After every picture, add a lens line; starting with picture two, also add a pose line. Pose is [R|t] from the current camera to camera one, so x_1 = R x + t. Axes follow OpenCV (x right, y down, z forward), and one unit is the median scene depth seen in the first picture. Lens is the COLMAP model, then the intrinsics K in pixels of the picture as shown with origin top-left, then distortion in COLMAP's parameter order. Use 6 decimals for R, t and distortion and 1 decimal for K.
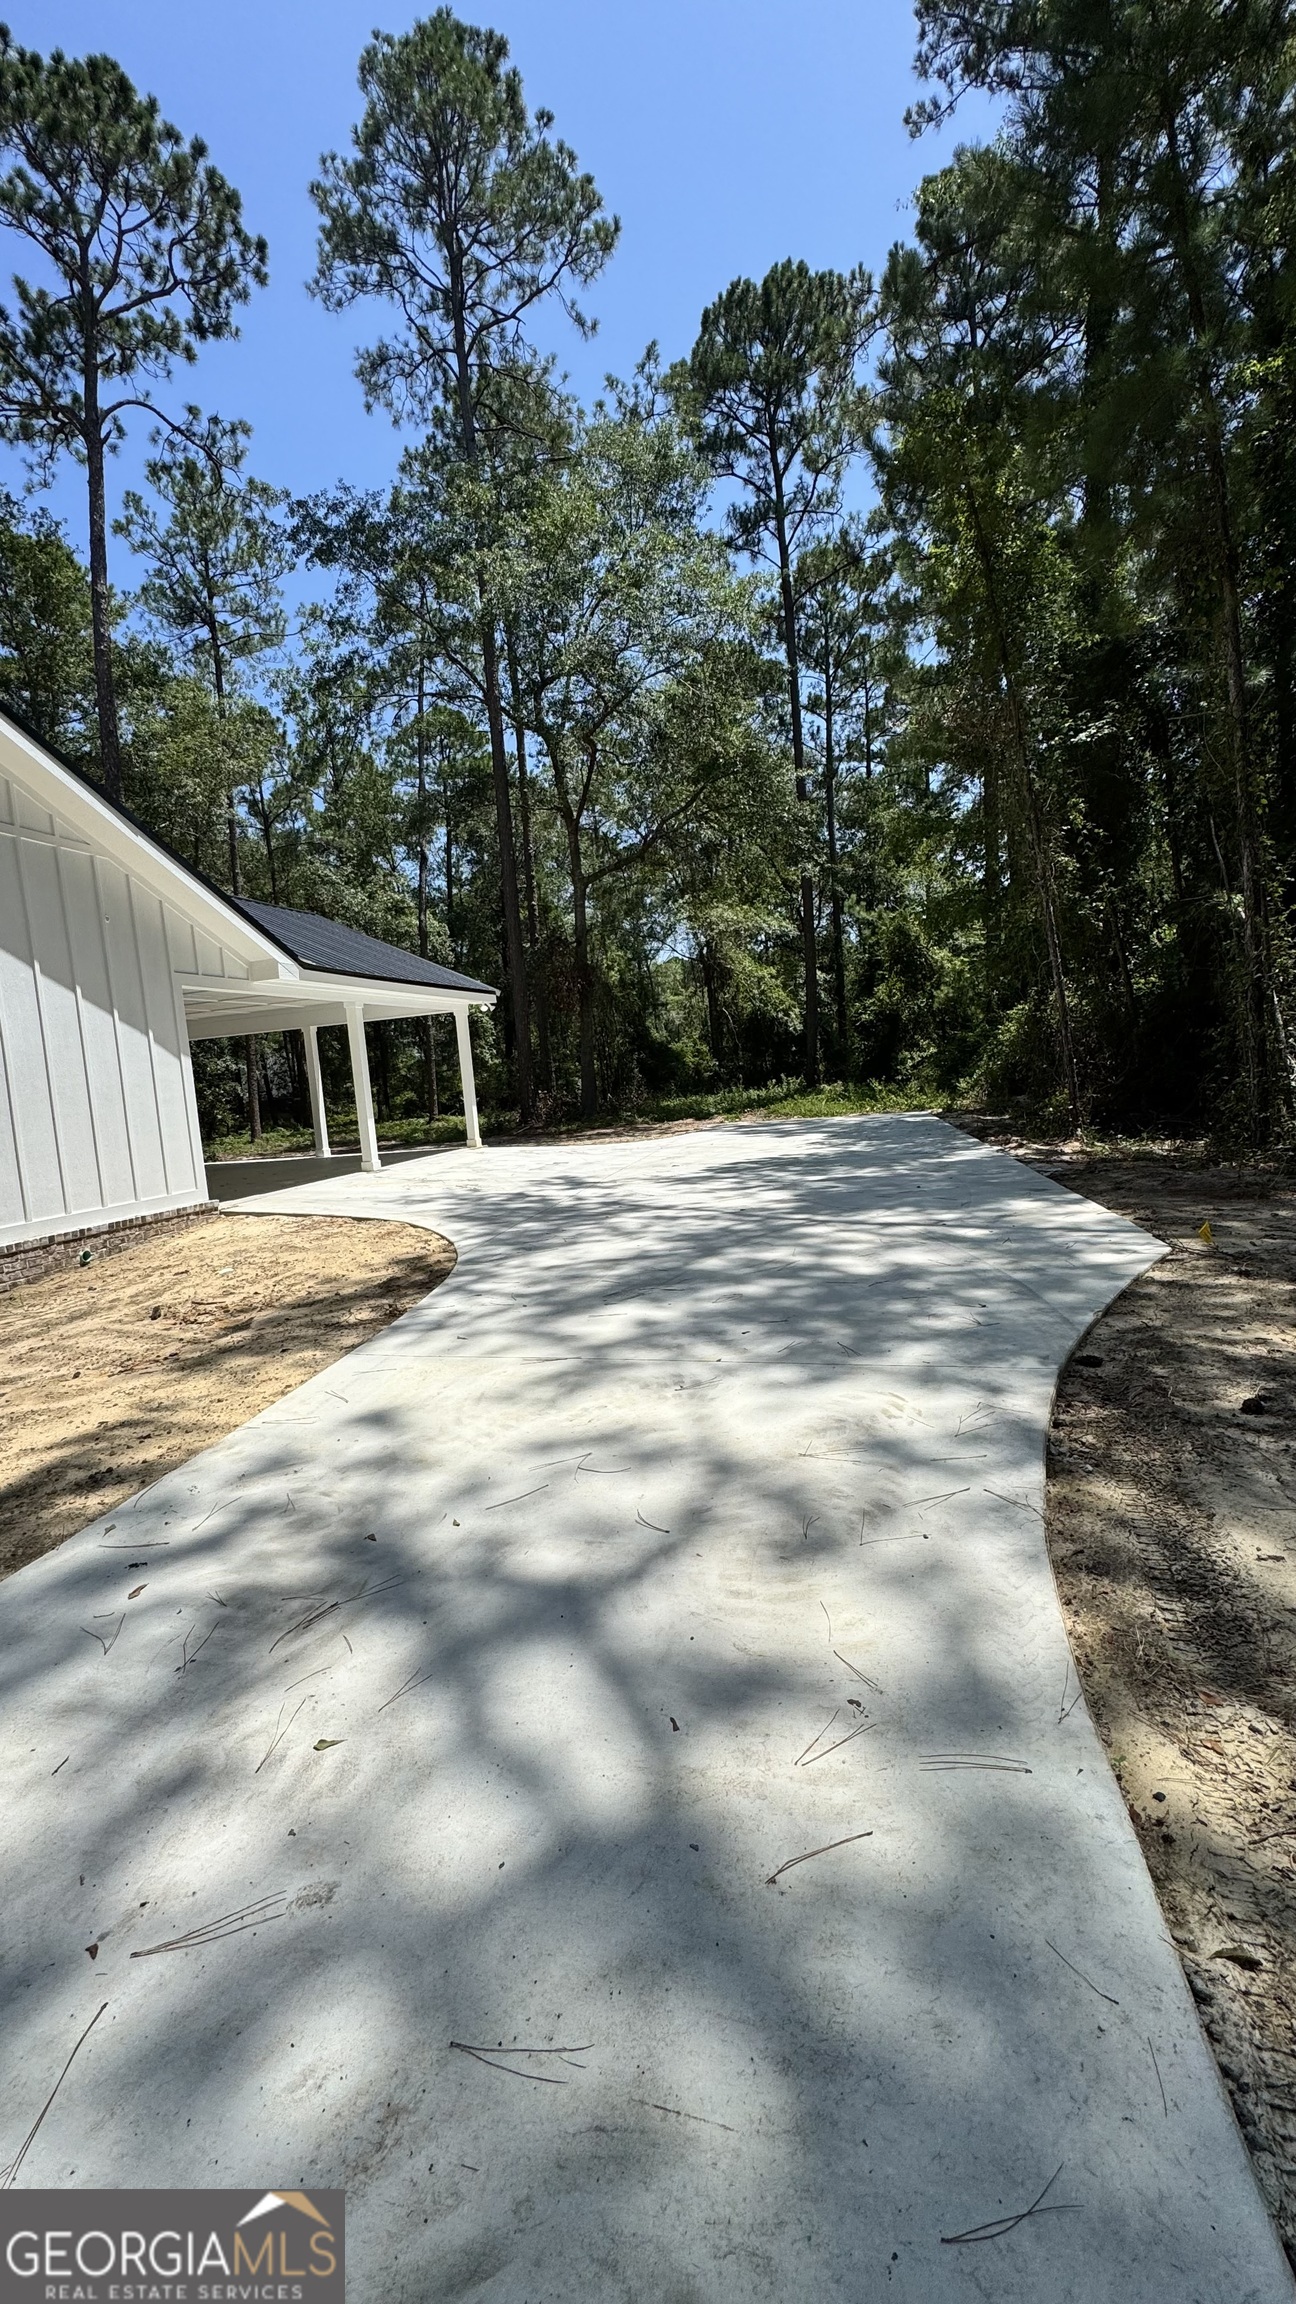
lens RADIAL K [[918.9, 0, 648.0], [0, 918.9, 1152.0], [0, 0, 1]] dist [0.001572, 0.000417]
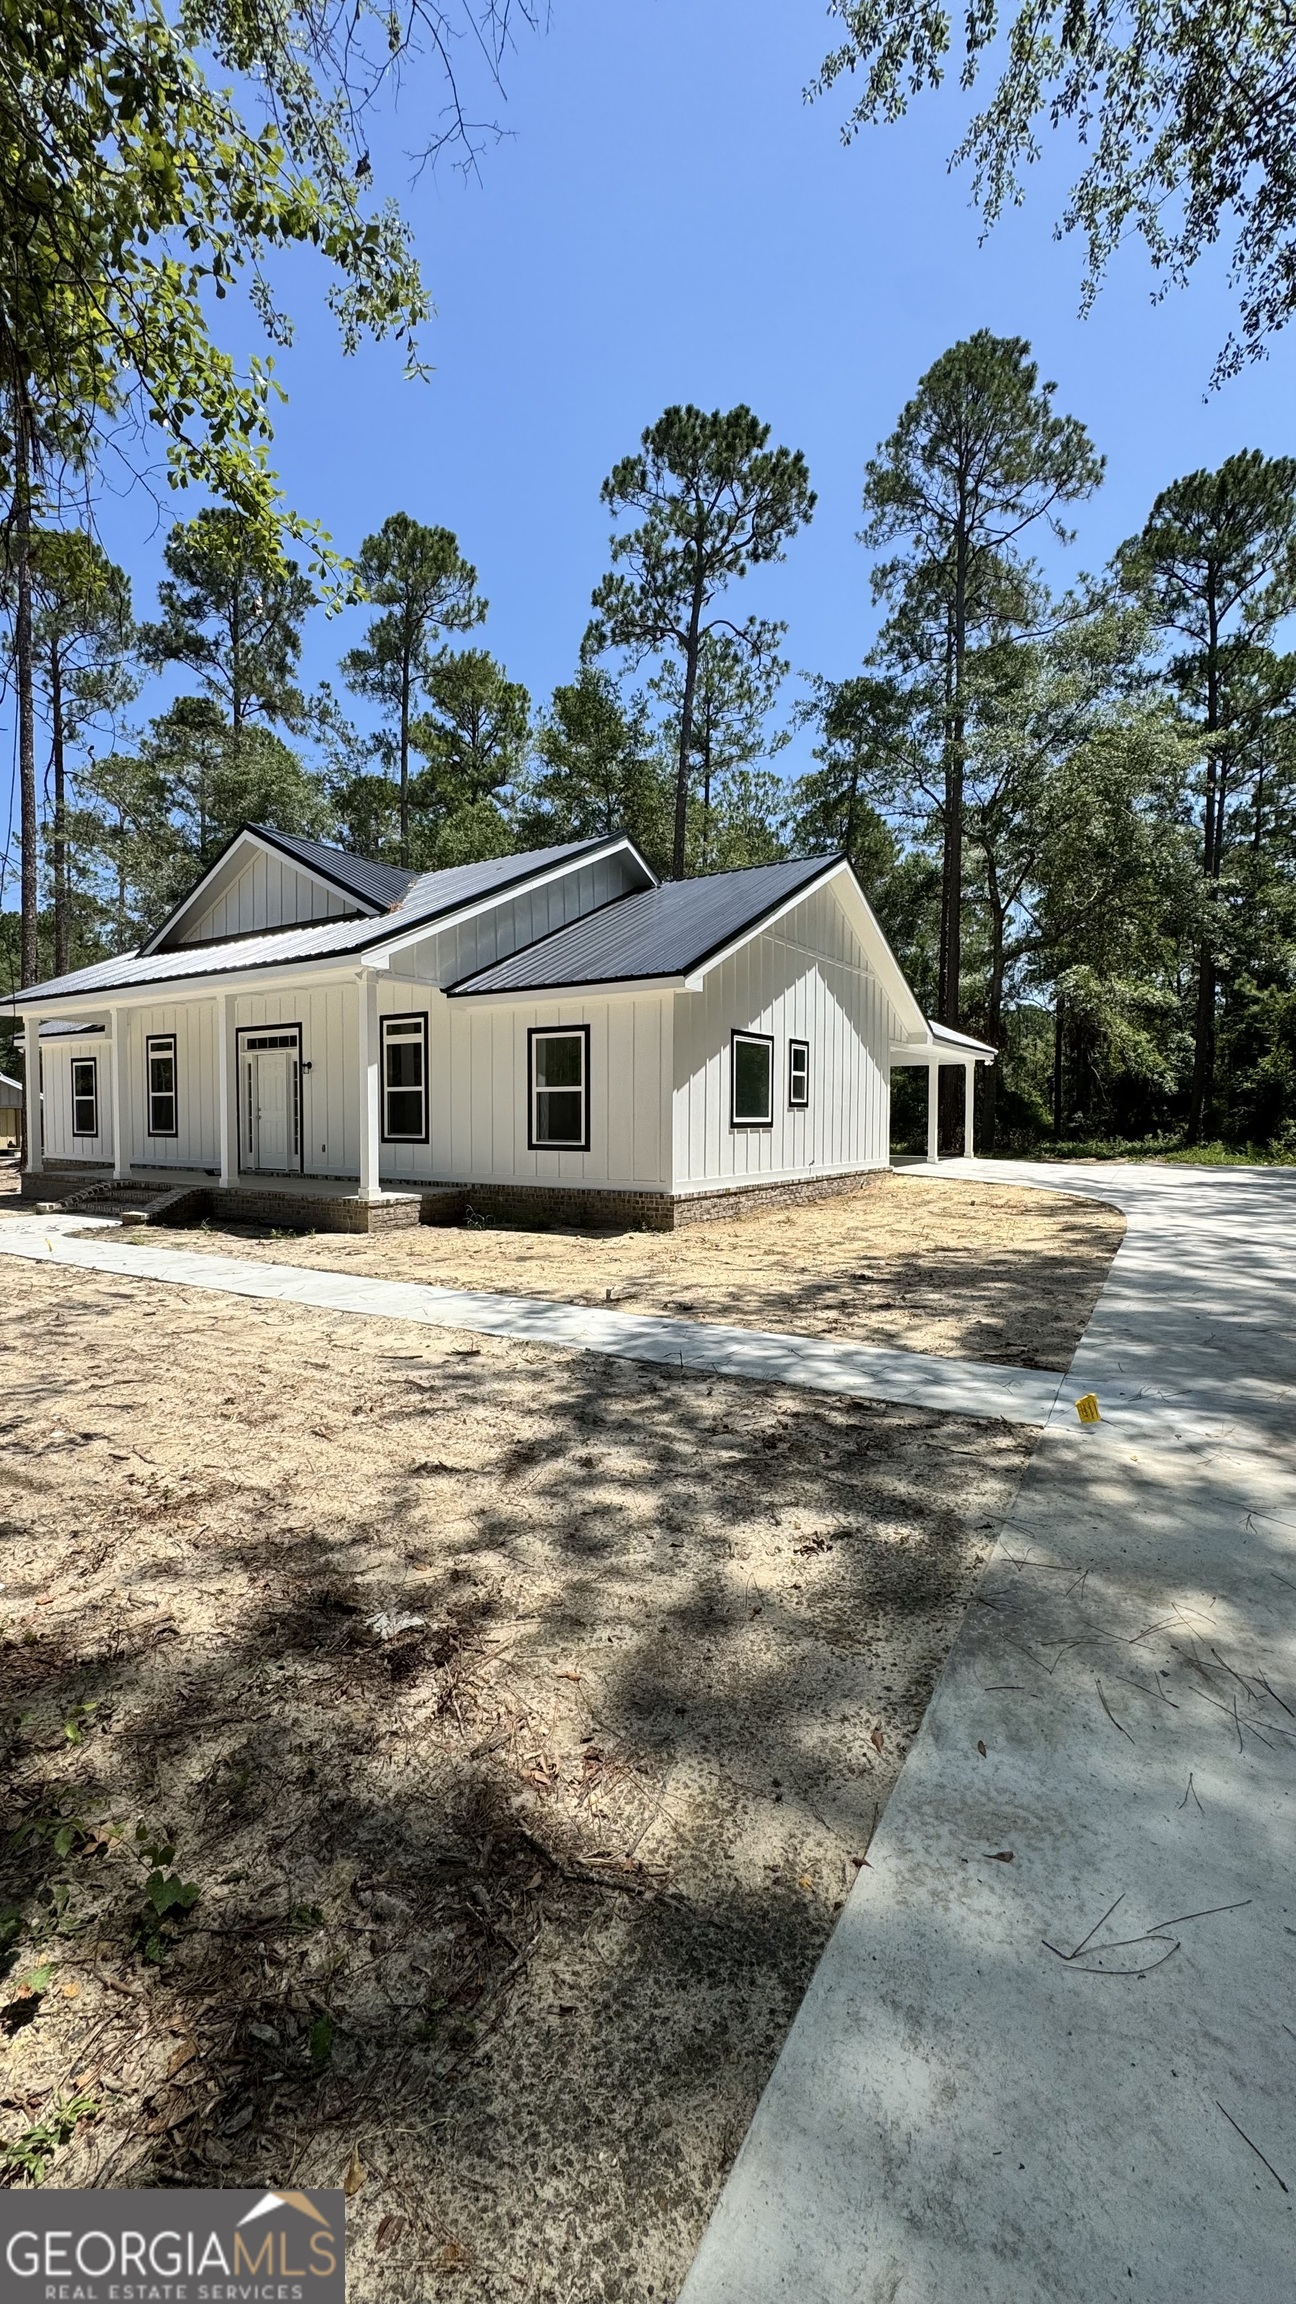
lens RADIAL K [[918.9, 0, 648.0], [0, 918.9, 1152.0], [0, 0, 1]] dist [0.001572, 0.000417]
pose [[0.952432, 0.097008, -0.288899, -0.153508], [-0.108205, 0.993863, -0.022999, 0.045285], [0.284895, 0.053165, 0.957083, -0.318924]]
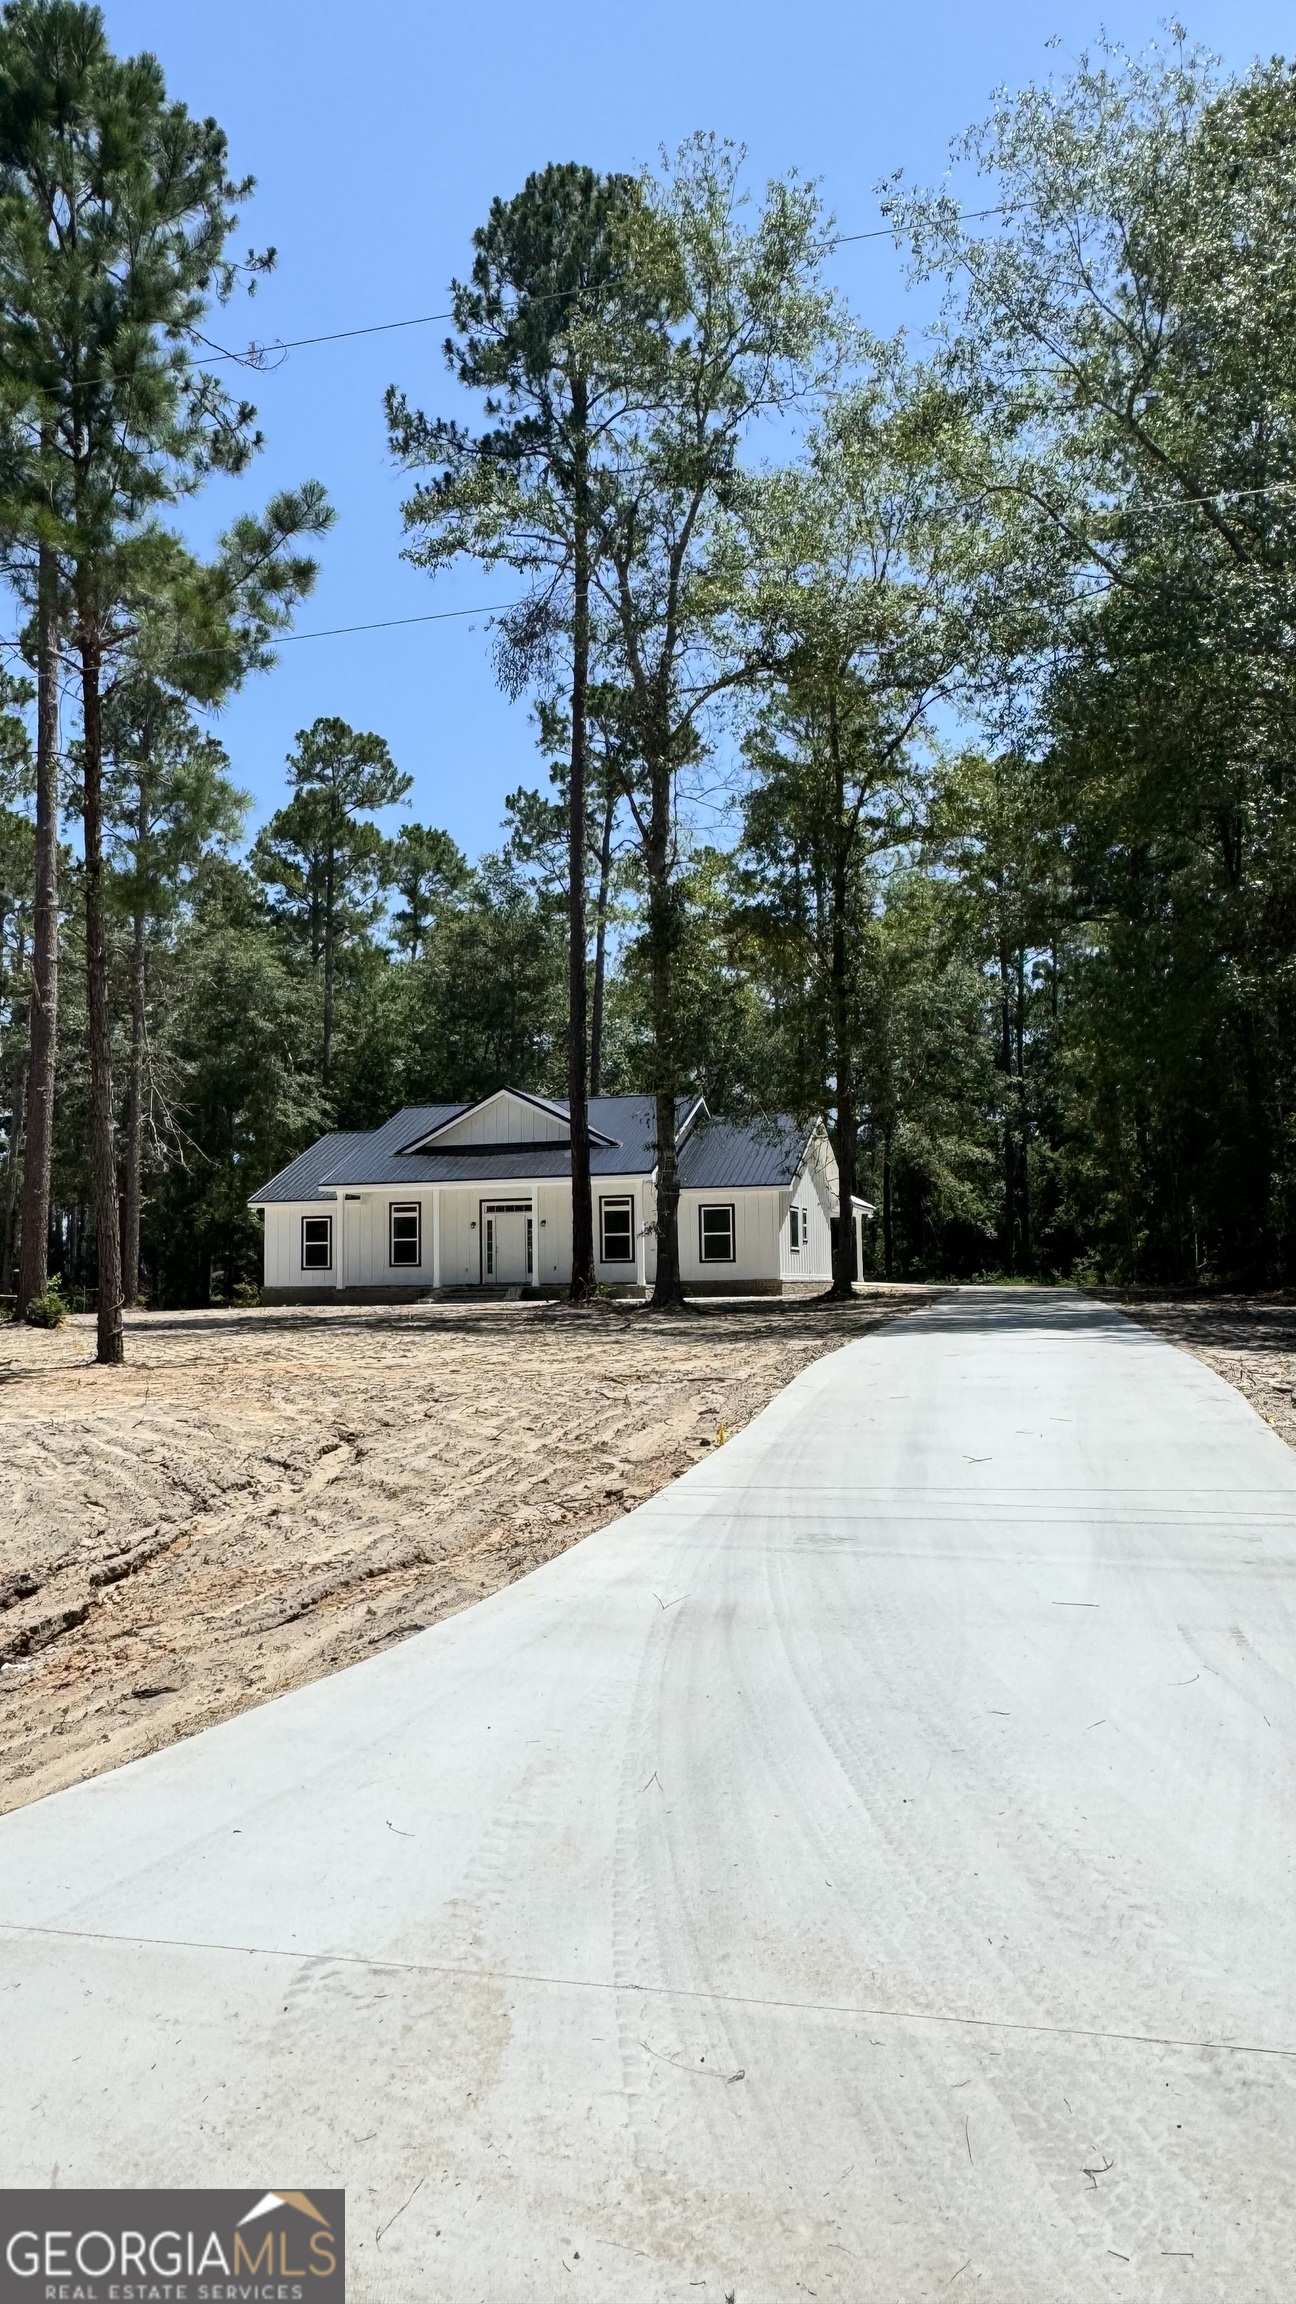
lens RADIAL K [[1567.3, 0, 648.0], [0, 1567.3, 1152.0], [0, 0, 1]] dist [-0.001142, -0.000103]
pose [[0.997483, 0.068772, -0.017249, -0.378695], [-0.070727, 0.982227, -0.173859, 0.215466], [0.004986, 0.174641, 0.984620, -1.532496]]
